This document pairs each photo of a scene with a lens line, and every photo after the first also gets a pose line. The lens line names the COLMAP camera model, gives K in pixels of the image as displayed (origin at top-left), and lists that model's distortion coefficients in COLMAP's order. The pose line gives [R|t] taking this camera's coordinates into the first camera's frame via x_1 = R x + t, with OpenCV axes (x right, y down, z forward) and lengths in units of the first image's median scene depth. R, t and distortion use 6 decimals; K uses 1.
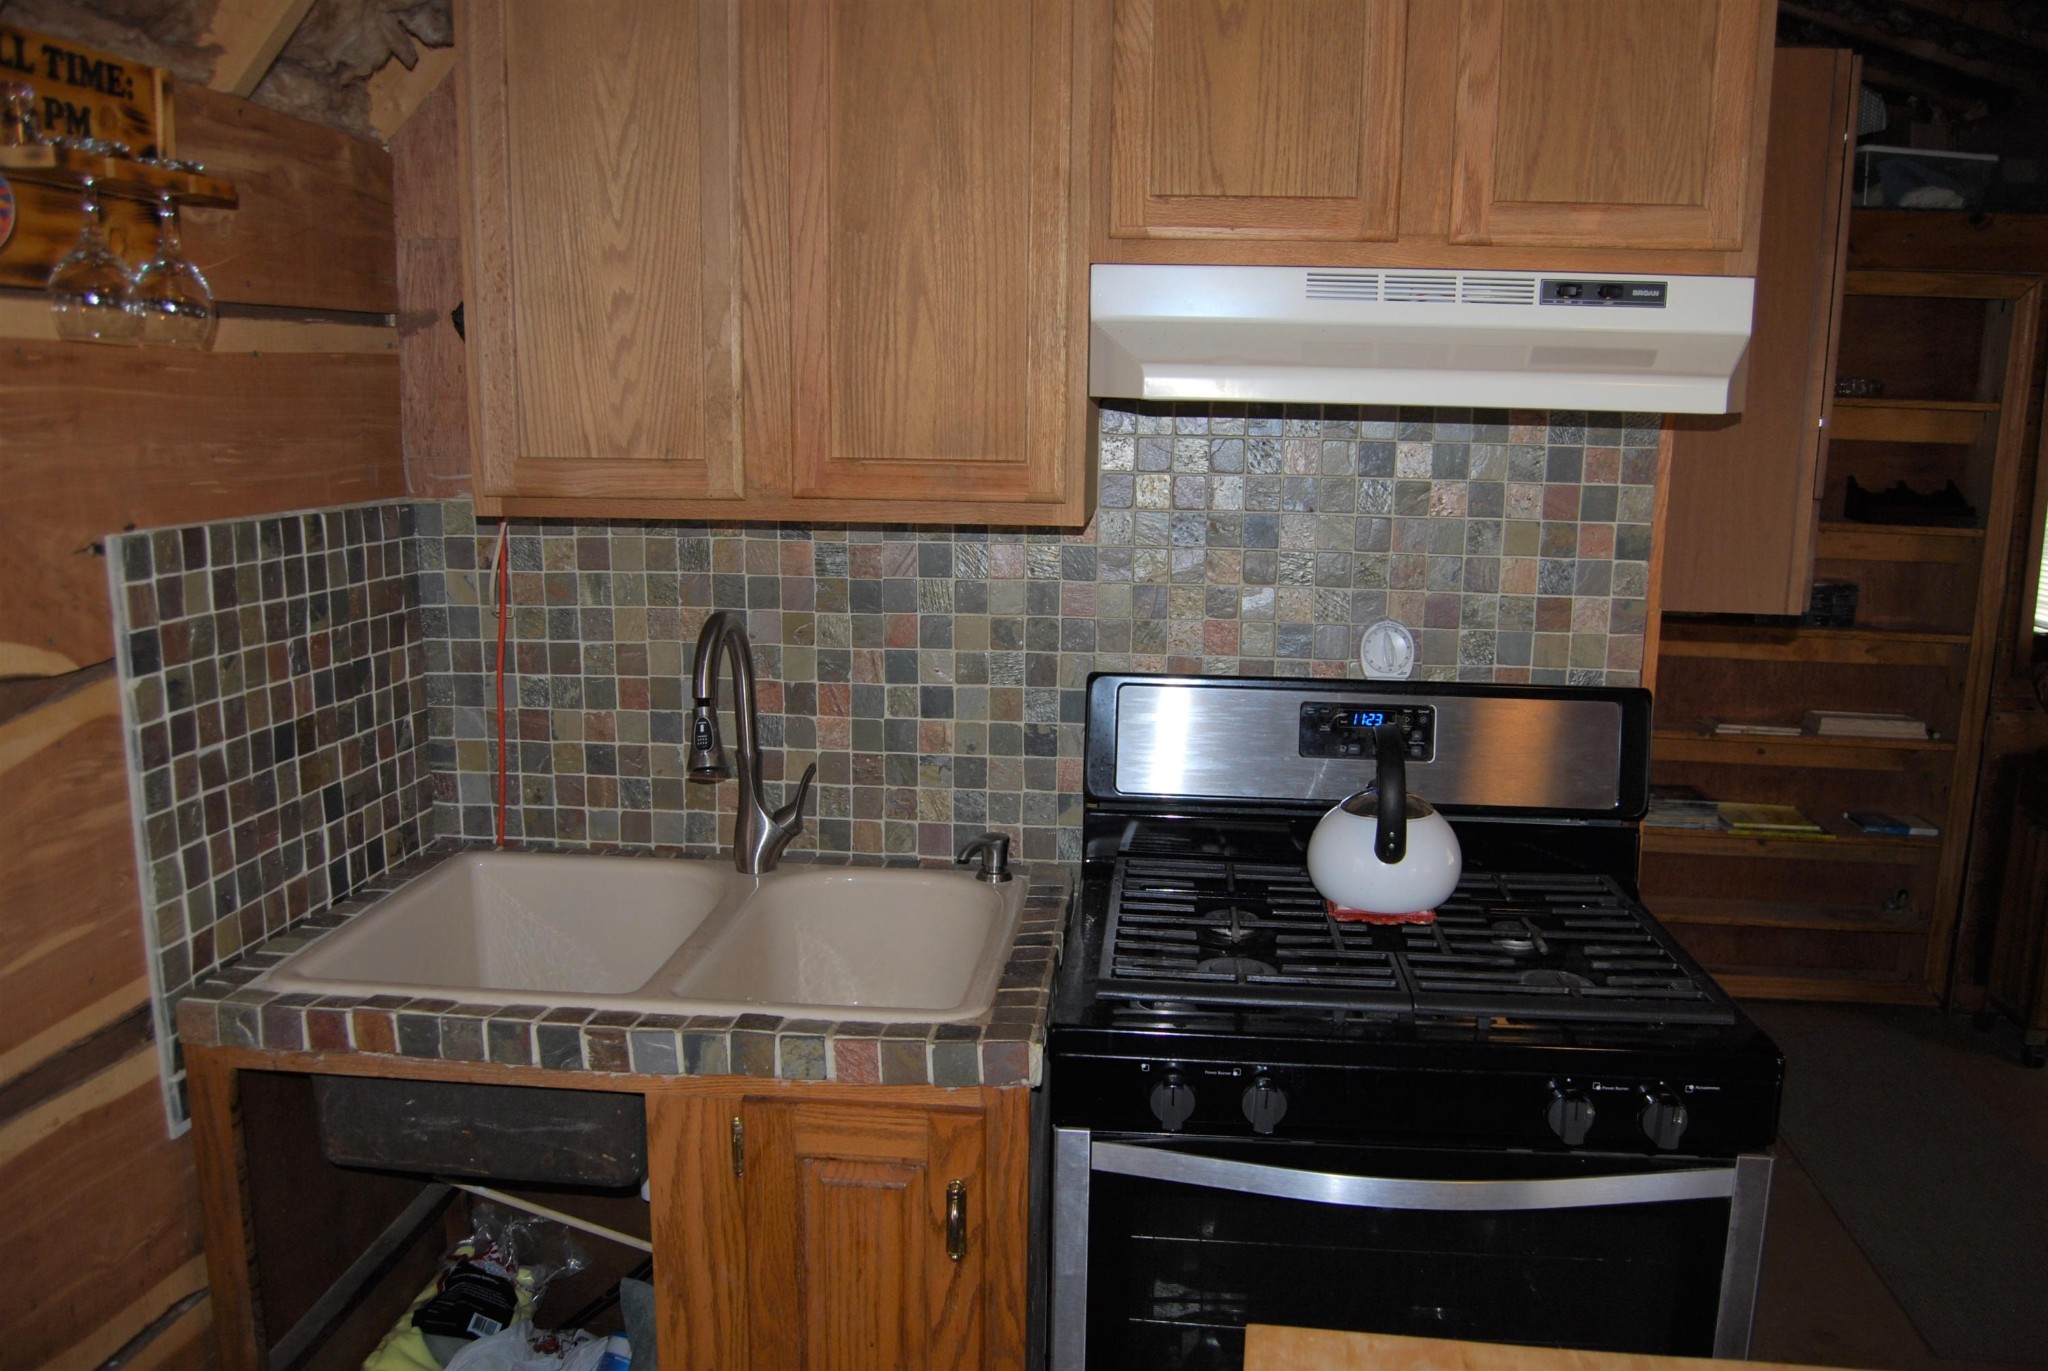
lens RADIAL K [[1599.3, 0, 1017.4], [0, 1599.3, 708.0], [0, 0, 1]] dist [-0.088632, 0.030908]
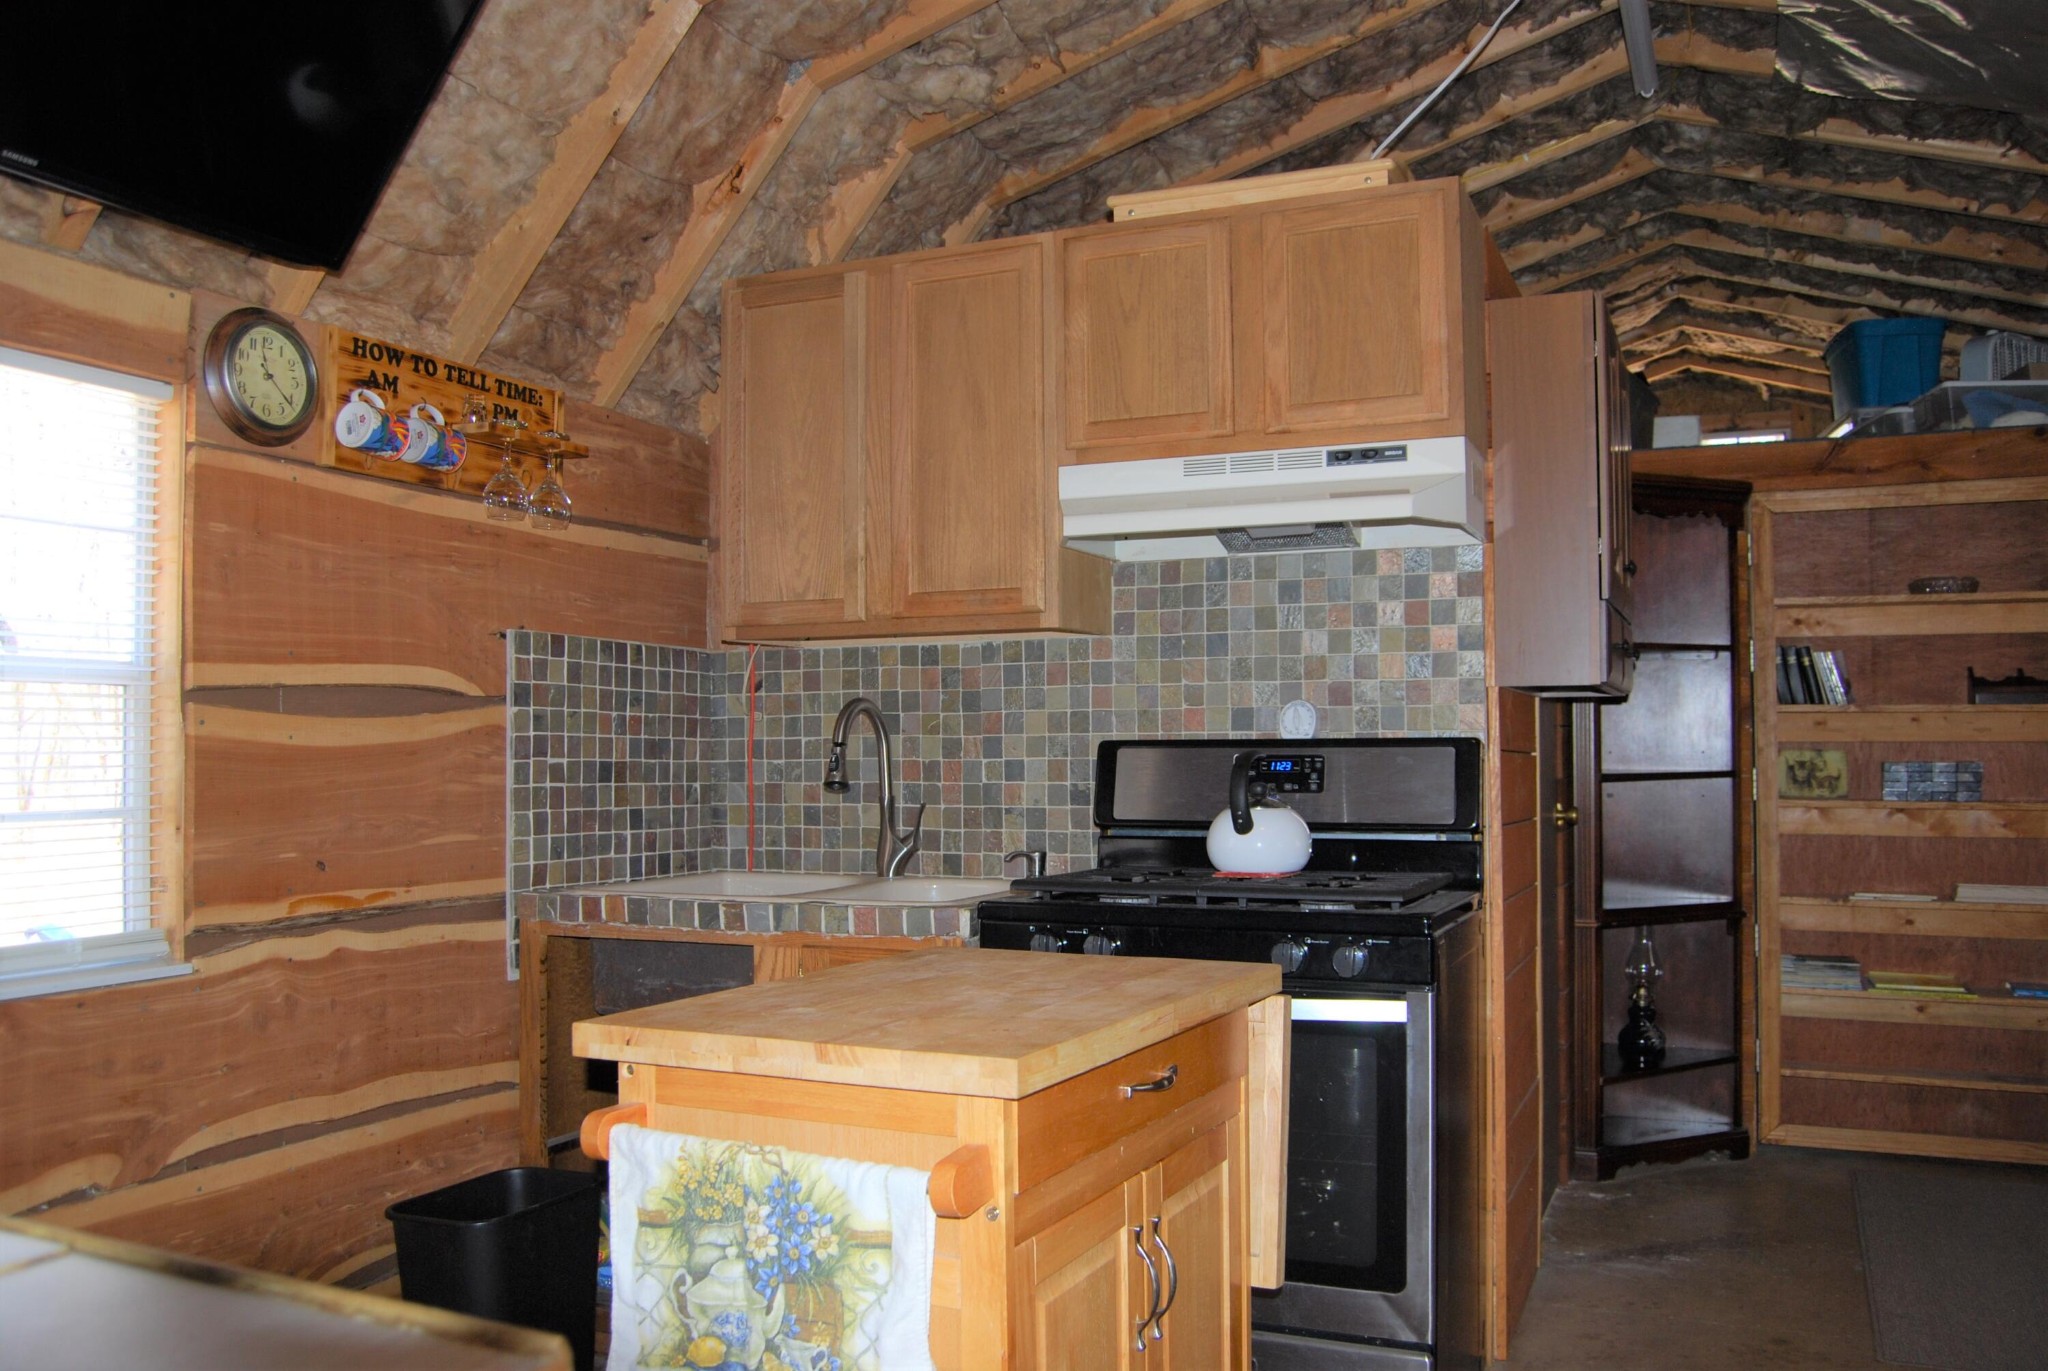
lens RADIAL K [[1599.3, 0, 1017.4], [0, 1599.3, 708.0], [0, 0, 1]] dist [-0.088632, 0.030908]
pose [[0.949719, -0.025337, -0.312076, 0.503419], [-0.044648, 0.975575, -0.215080, 0.312589], [0.309903, 0.218199, 0.925391, -0.470868]]
